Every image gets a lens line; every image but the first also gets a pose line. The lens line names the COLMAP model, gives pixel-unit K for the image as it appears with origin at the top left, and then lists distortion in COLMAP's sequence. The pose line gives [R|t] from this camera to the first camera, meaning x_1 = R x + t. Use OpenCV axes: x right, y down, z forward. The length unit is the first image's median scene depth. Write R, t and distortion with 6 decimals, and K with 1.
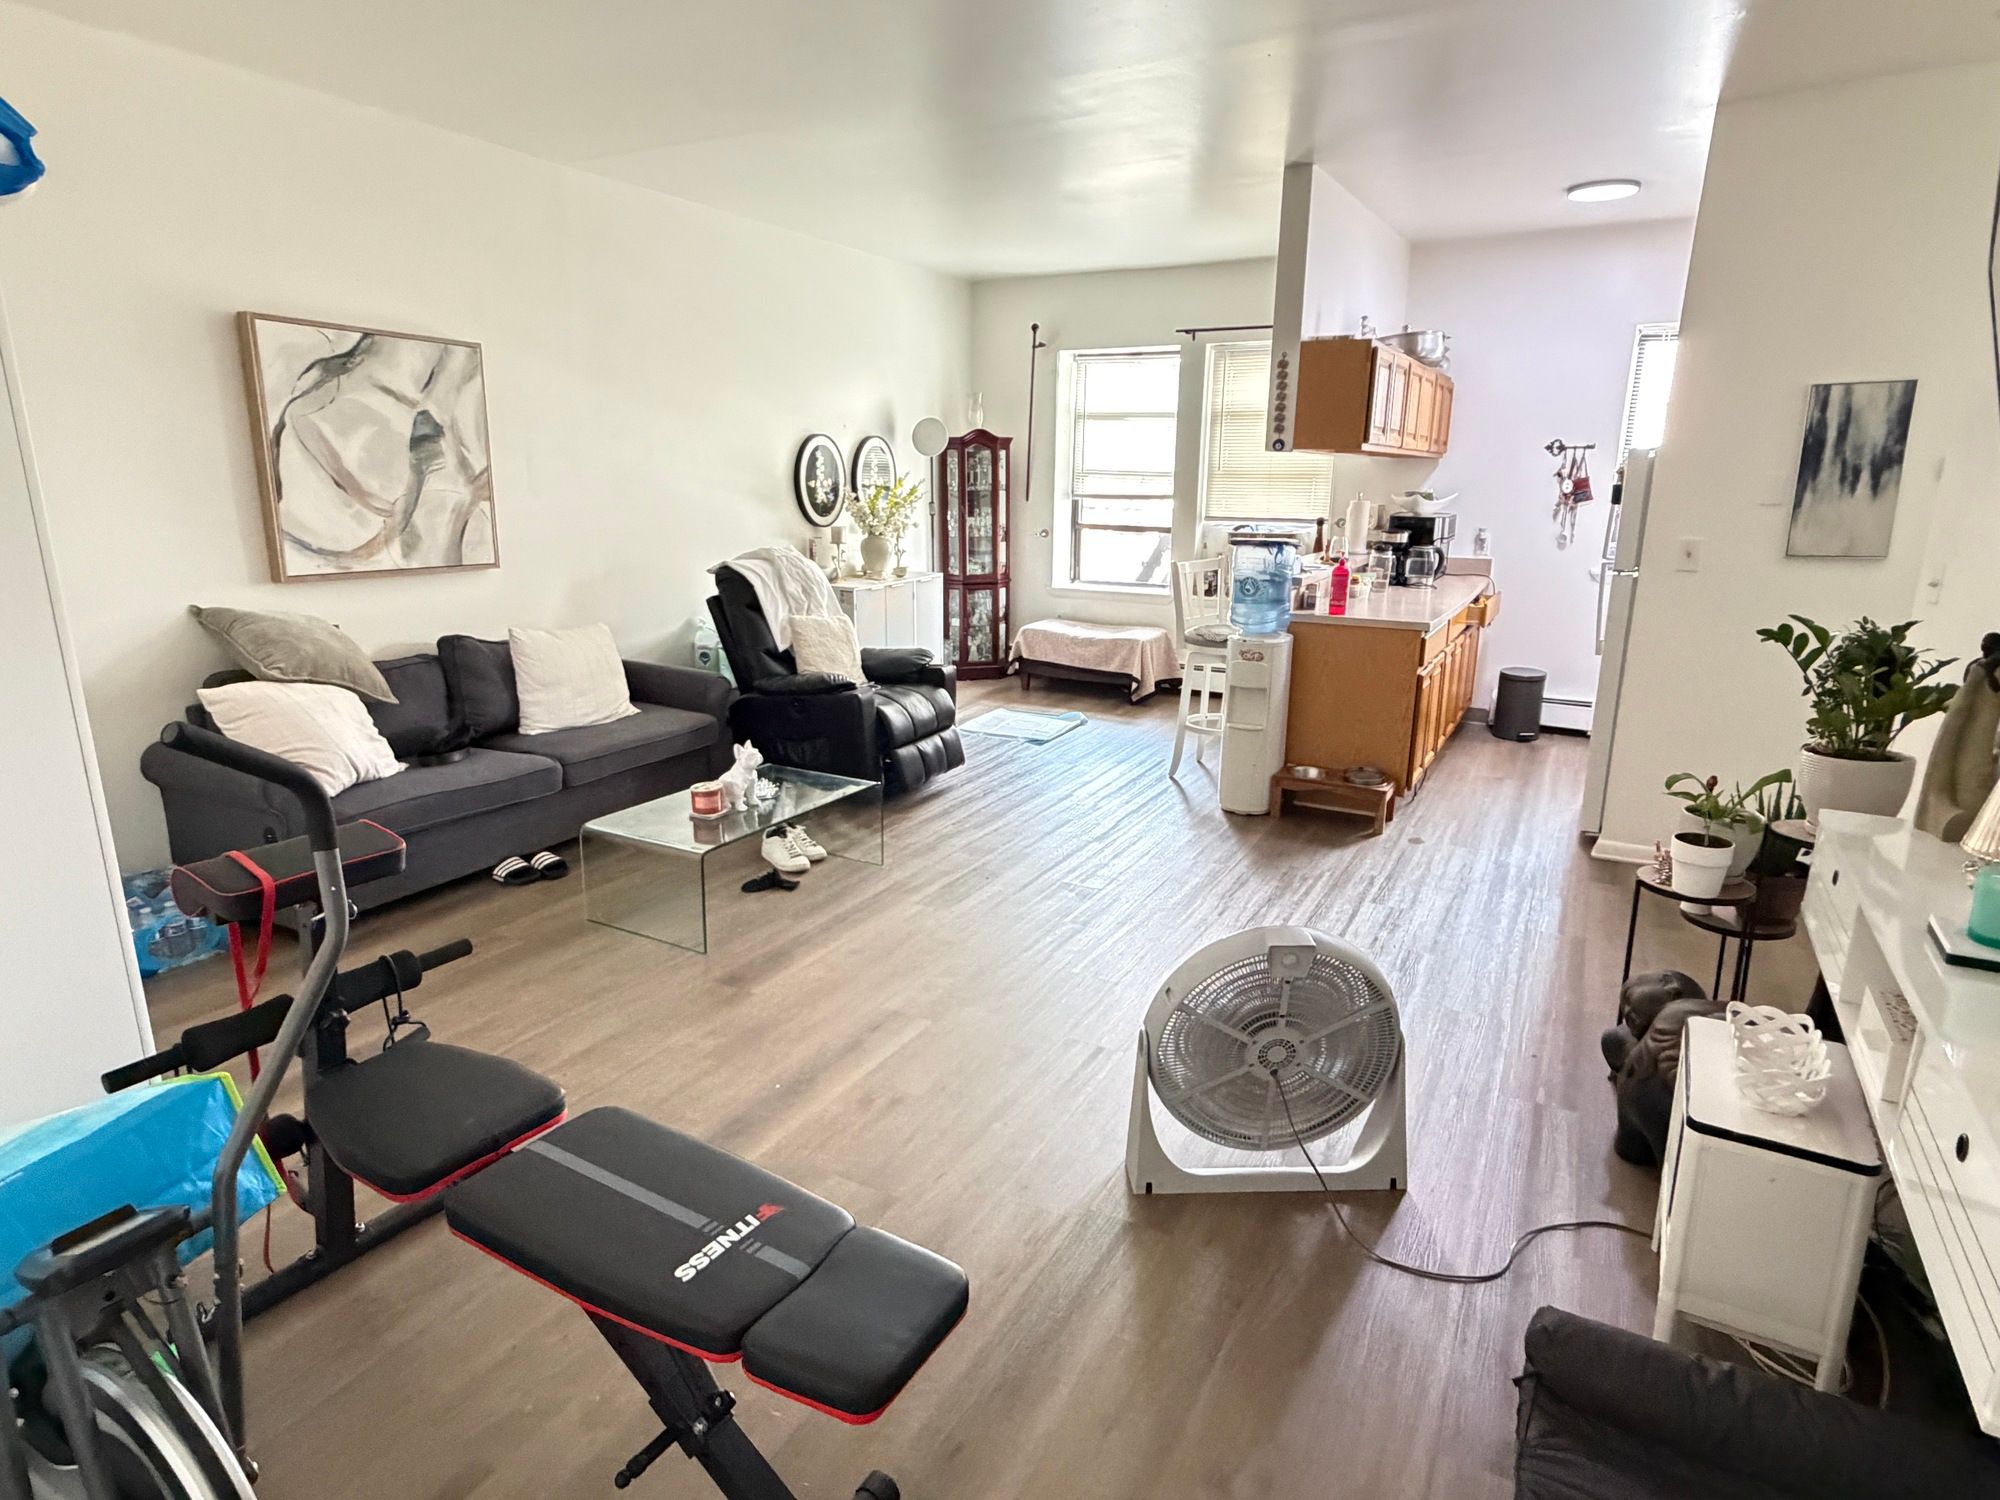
lens RADIAL K [[1100.1, 0, 1005.2], [0, 1100.1, 749.8], [0, 0, 1]] dist [0.001027, 0.000089]
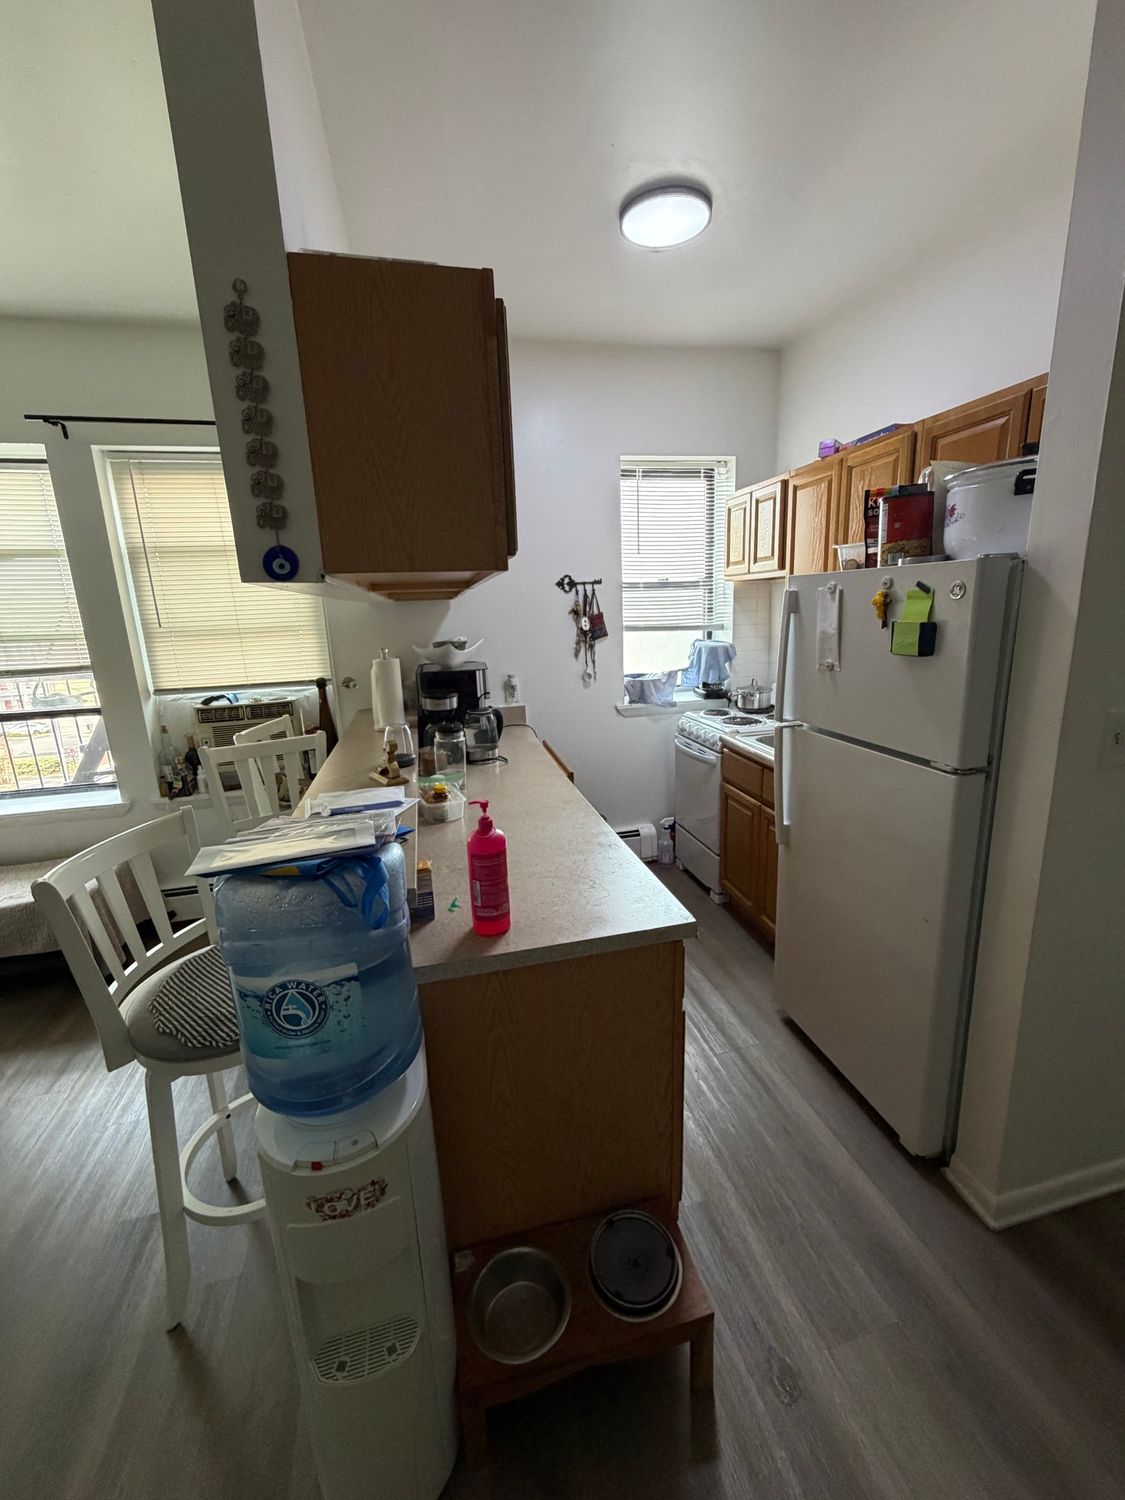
lens RADIAL K [[610.5, 0, 574.5], [0, 610.5, 748.1], [0, 0, 1]] dist [-0.000994, 0.000267]
pose [[0.735178, -0.190400, 0.650585, 0.136028], [0.211315, 0.976291, 0.046929, -0.157989], [-0.644096, 0.102977, 0.757982, 0.605492]]
